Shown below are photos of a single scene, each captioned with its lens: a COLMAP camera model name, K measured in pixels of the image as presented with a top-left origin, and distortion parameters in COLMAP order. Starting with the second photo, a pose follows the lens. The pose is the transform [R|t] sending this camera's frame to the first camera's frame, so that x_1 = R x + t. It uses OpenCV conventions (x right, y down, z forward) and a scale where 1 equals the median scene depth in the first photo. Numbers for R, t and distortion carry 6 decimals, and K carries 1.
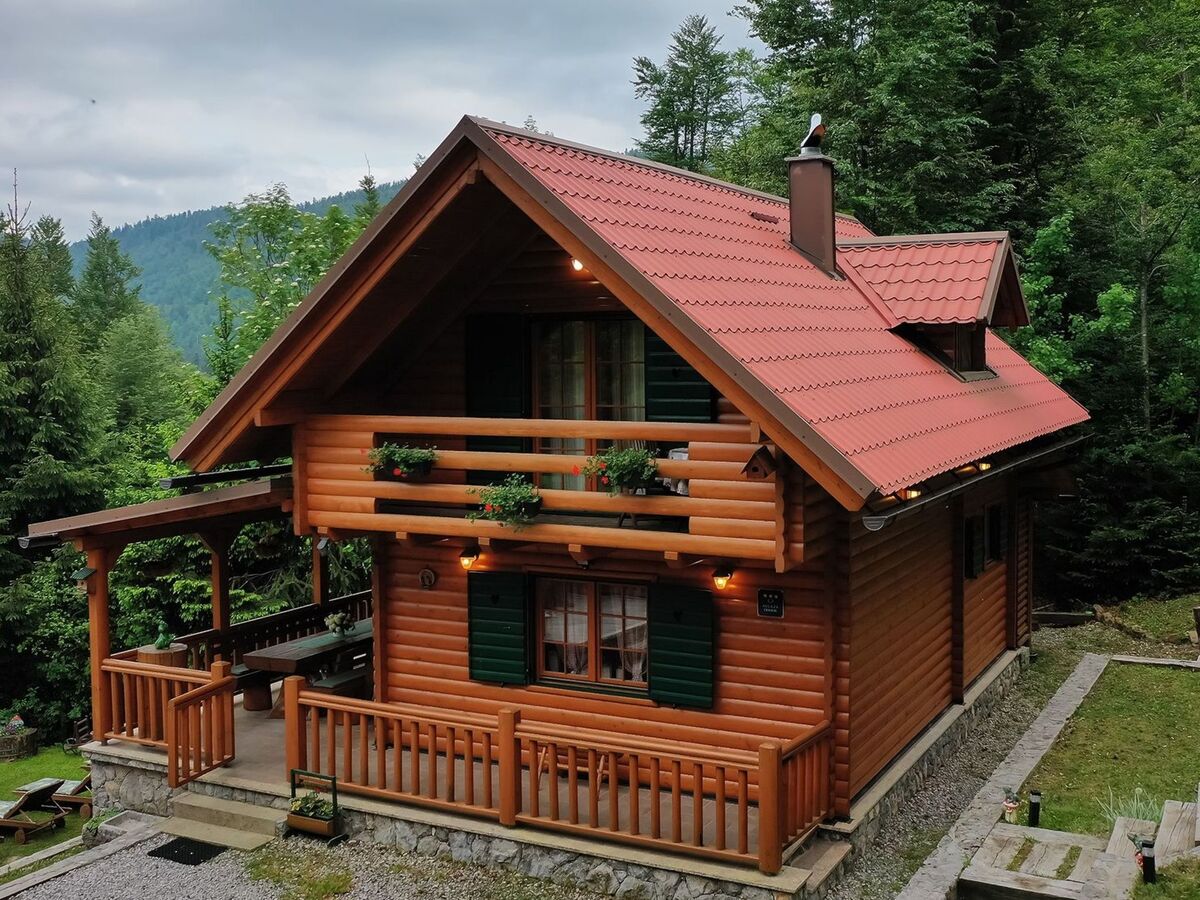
lens RADIAL K [[1351.5, 0, 600.0], [0, 1351.5, 450.0], [0, 0, 1]] dist [-0.047719, 0.211288]
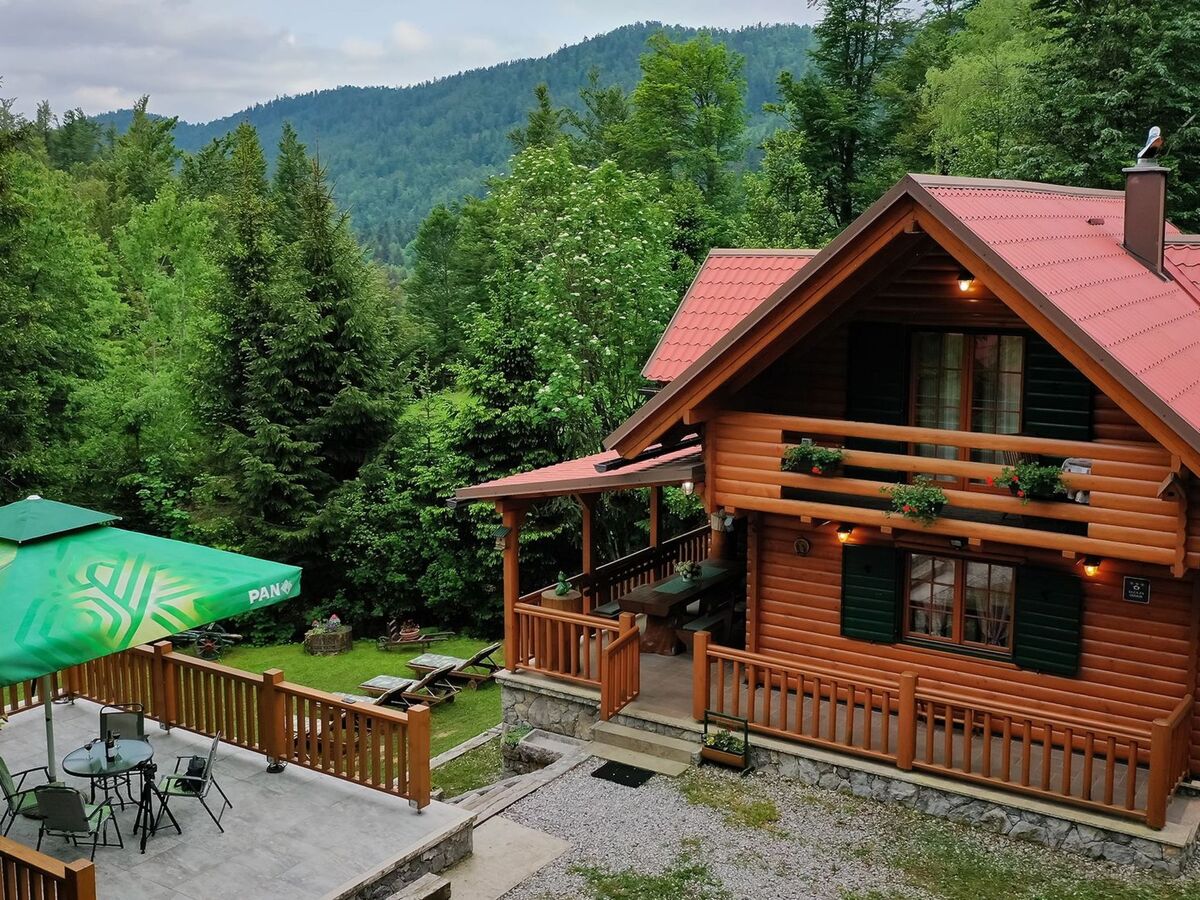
lens RADIAL K [[1294.9, 0, 600.0], [0, 1294.9, 450.0], [0, 0, 1]] dist [0.011806, 0.038437]
pose [[0.995673, 0.022939, -0.090046, -0.224834], [-0.014710, 0.995742, 0.090999, -0.096229], [0.091750, -0.089281, 0.991772, -0.126639]]
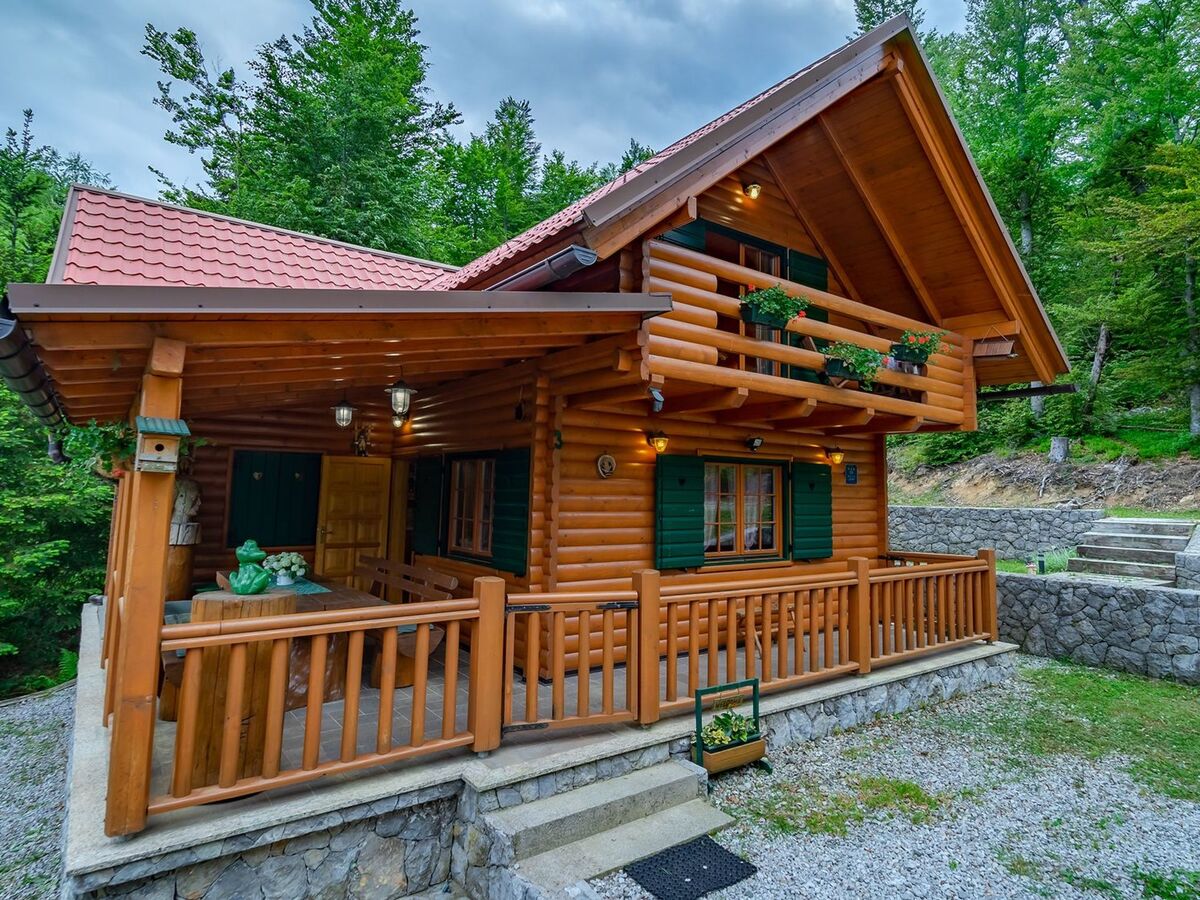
lens RADIAL K [[689.8, 0, 625.3], [0, 689.8, 447.7], [0, 0, 1]] dist [0.001633, 0.000246]
pose [[0.417475, 0.077925, 0.905341, -0.595132], [0.045857, 0.993240, -0.106636, 0.145453], [-0.907531, 0.086034, 0.411080, 0.878262]]
